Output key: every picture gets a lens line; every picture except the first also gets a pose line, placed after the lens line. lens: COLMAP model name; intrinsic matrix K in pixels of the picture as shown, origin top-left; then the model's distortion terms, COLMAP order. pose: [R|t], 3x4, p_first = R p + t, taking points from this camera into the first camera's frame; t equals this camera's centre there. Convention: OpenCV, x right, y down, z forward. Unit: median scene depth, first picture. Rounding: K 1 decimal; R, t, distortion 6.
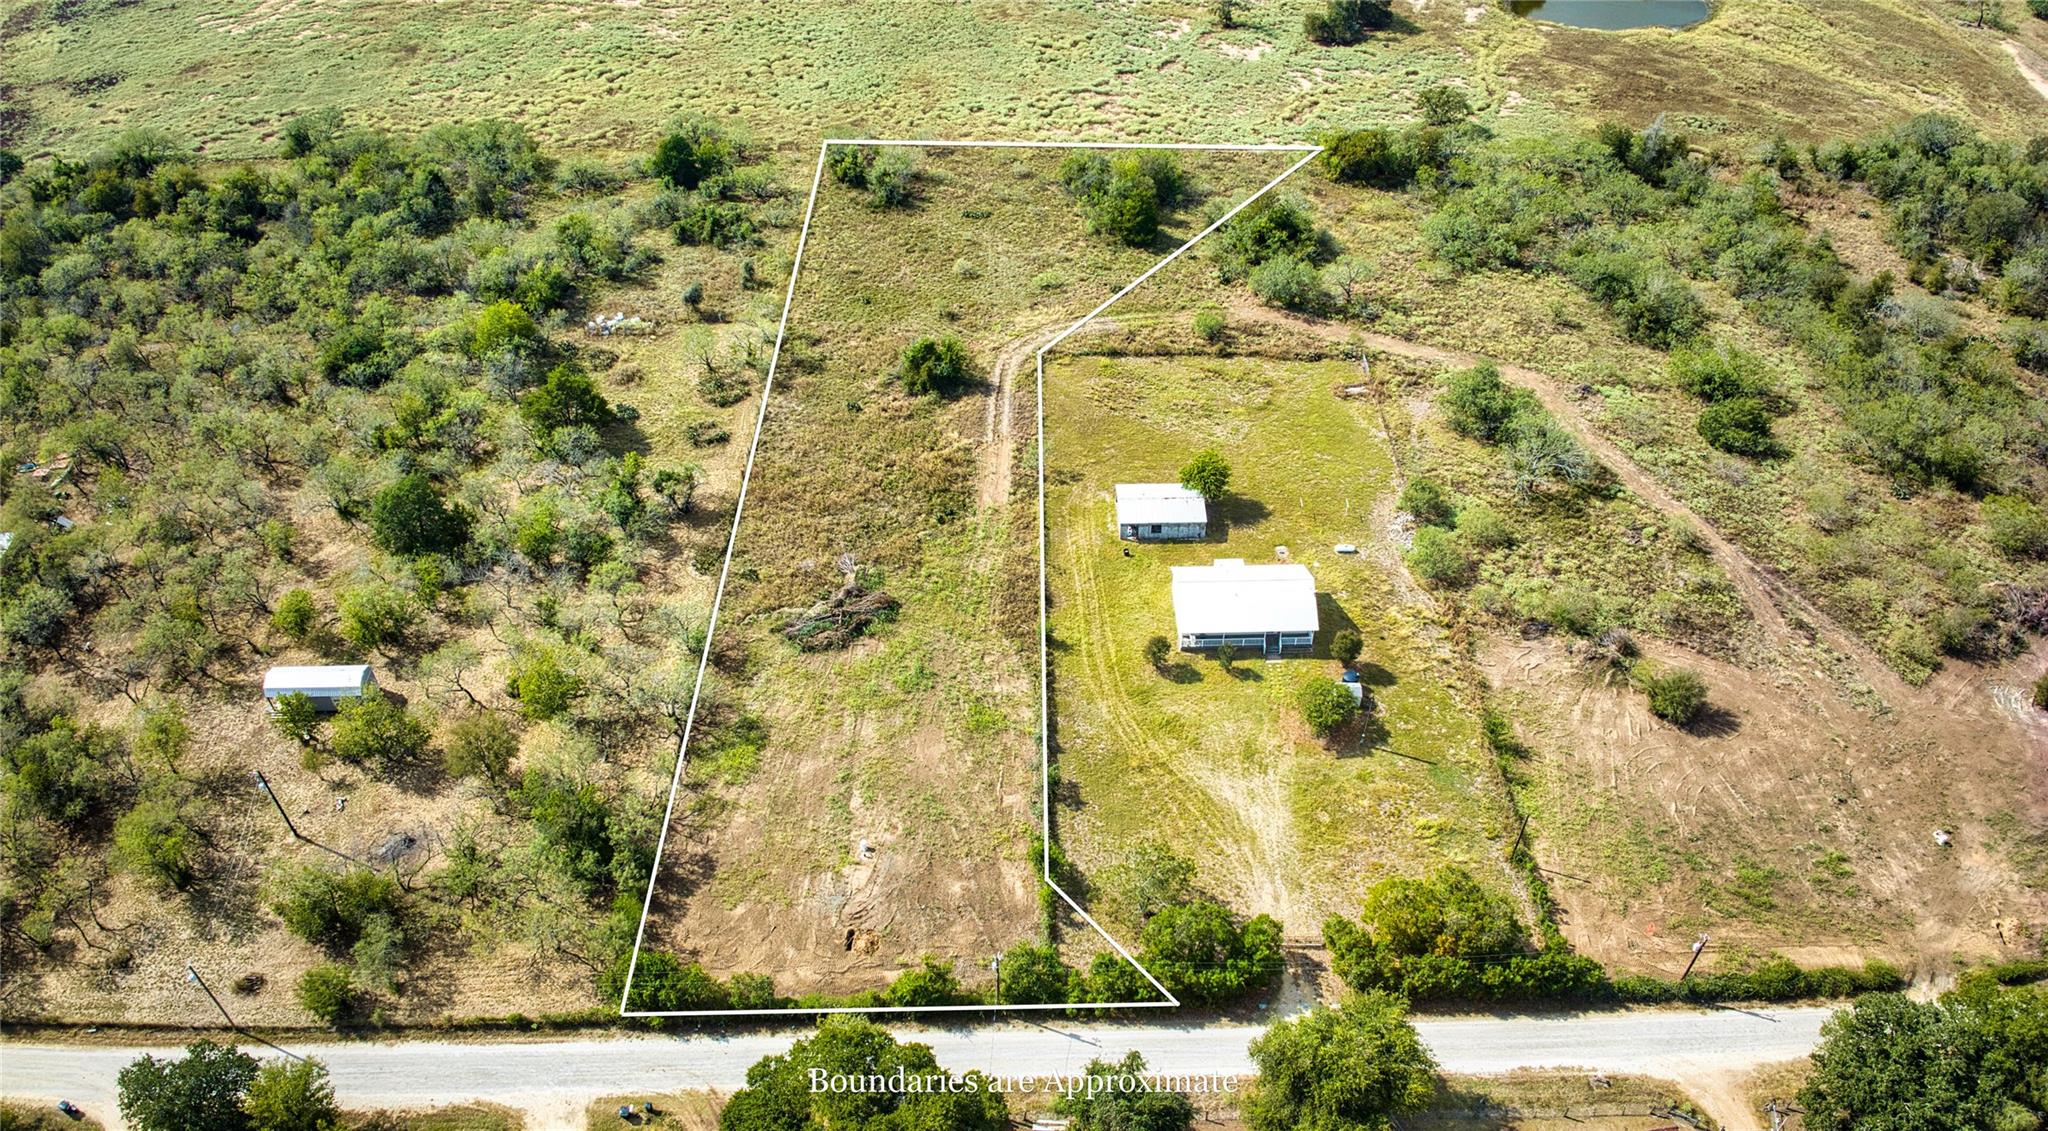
lens RADIAL K [[1442.1, 0, 1026.2], [0, 1442.1, 569.3], [0, 0, 1]] dist [-0.111158, -0.010974]
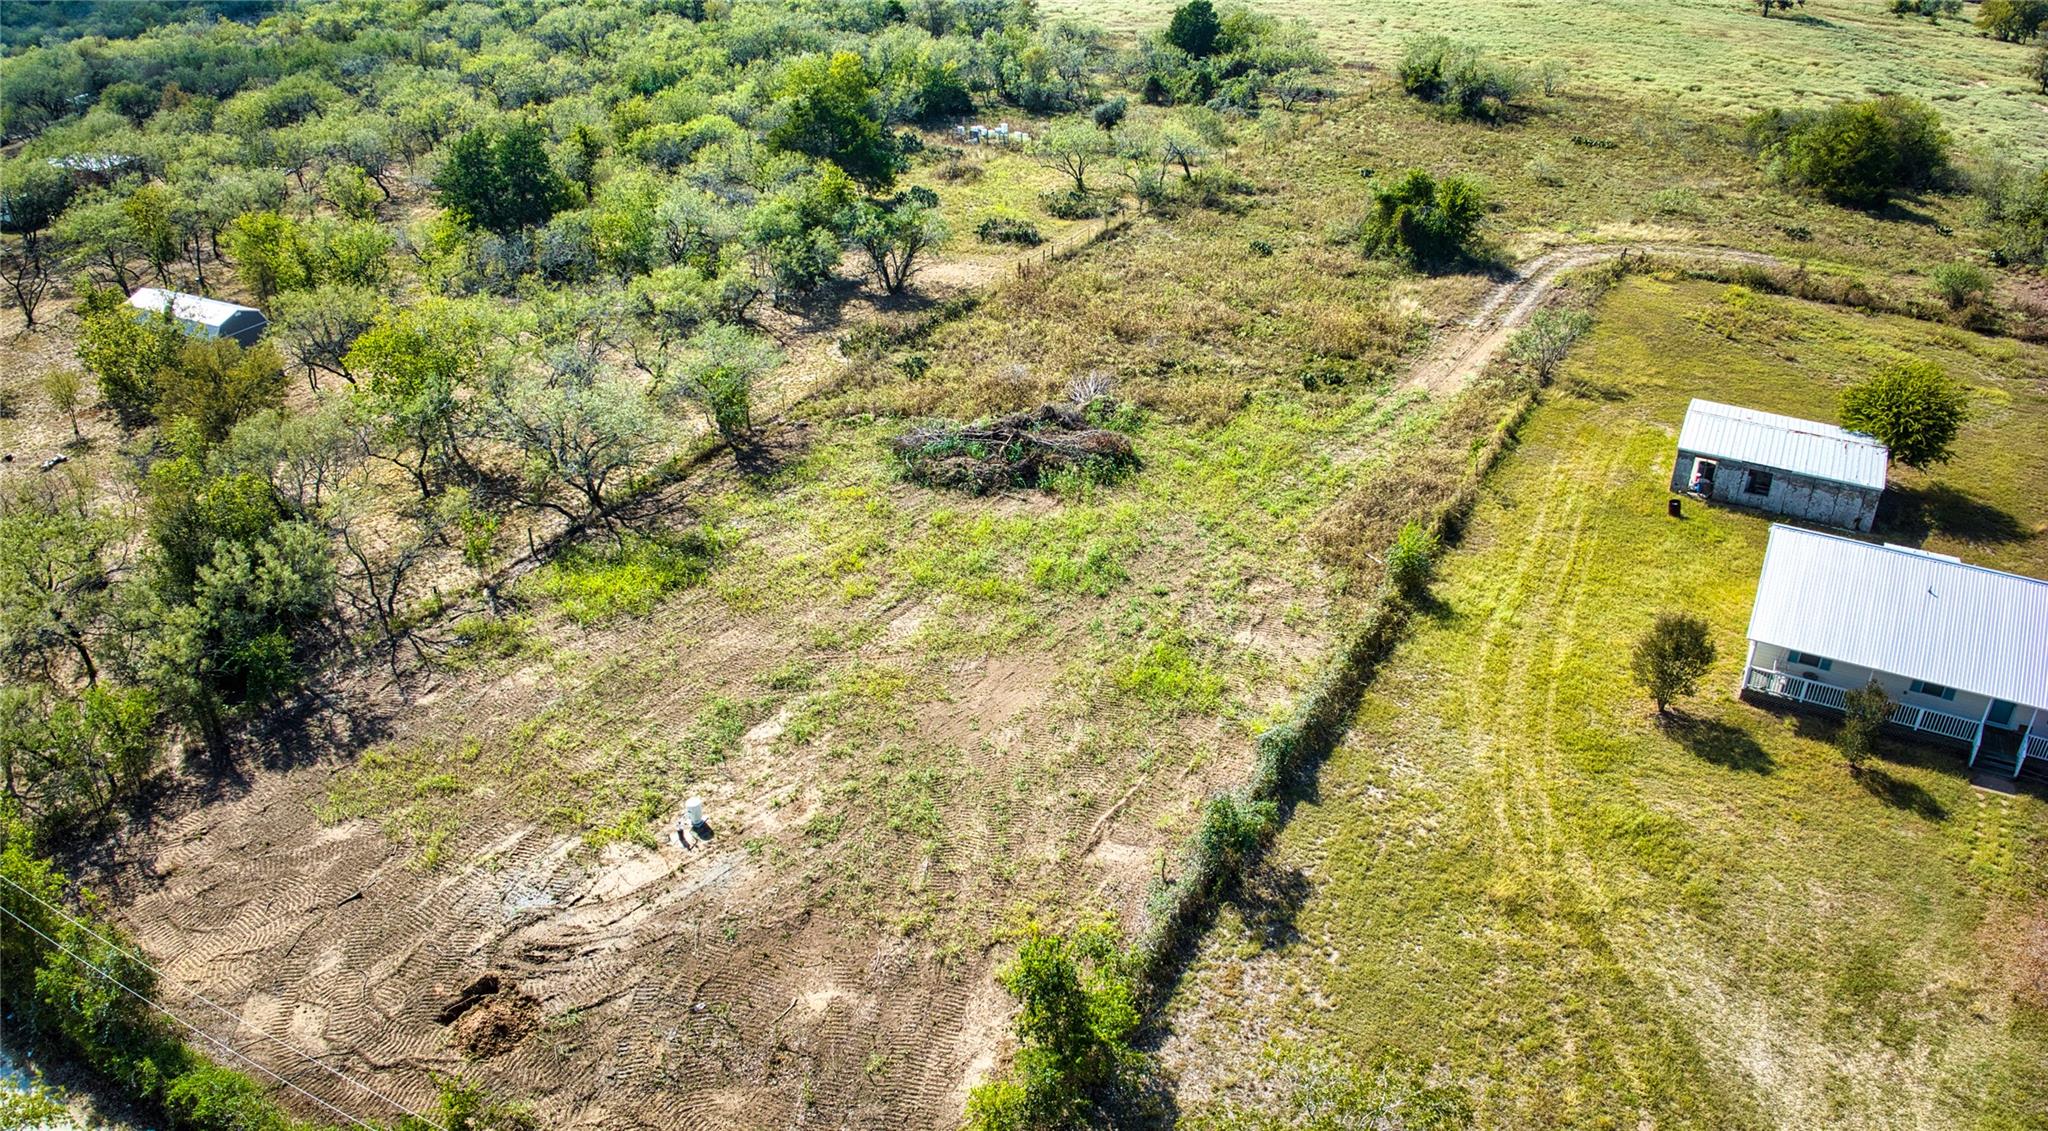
lens RADIAL K [[1442.1, 0, 1024.5], [0, 1442.1, 571.0], [0, 0, 1]] dist [-0.111158, -0.010974]
pose [[0.866489, 0.245756, -0.434512, 0.088104], [-0.324492, 0.938730, -0.116154, 0.118266], [0.379344, 0.241642, 0.893145, 0.543922]]
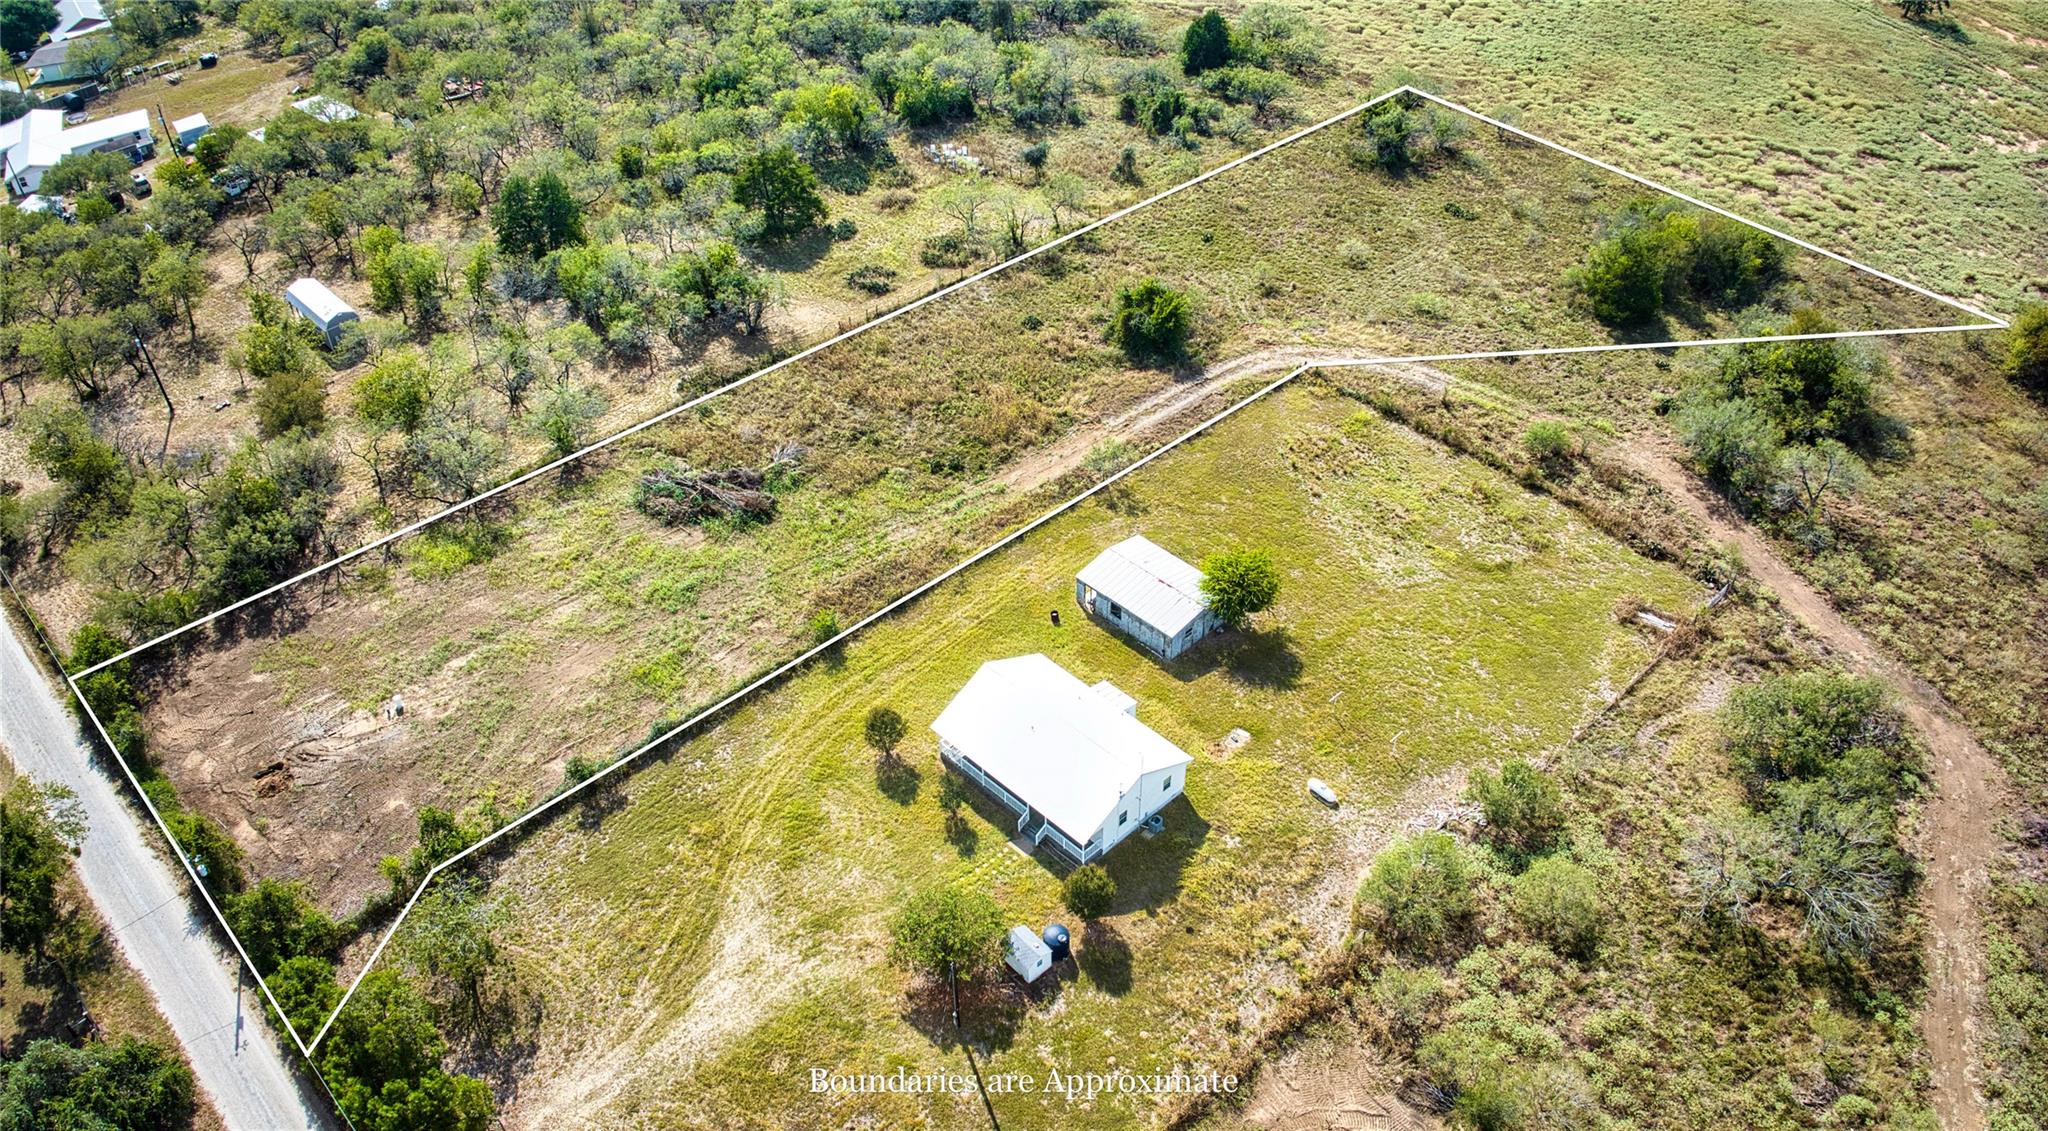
lens RADIAL K [[1442.1, 0, 1026.7], [0, 1442.1, 567.9], [0, 0, 1]] dist [-0.111158, -0.010974]
pose [[0.682553, 0.463587, -0.564985, 0.427693], [-0.472623, 0.869651, 0.142603, -0.120427], [0.557448, 0.169690, 0.812685, 0.434940]]
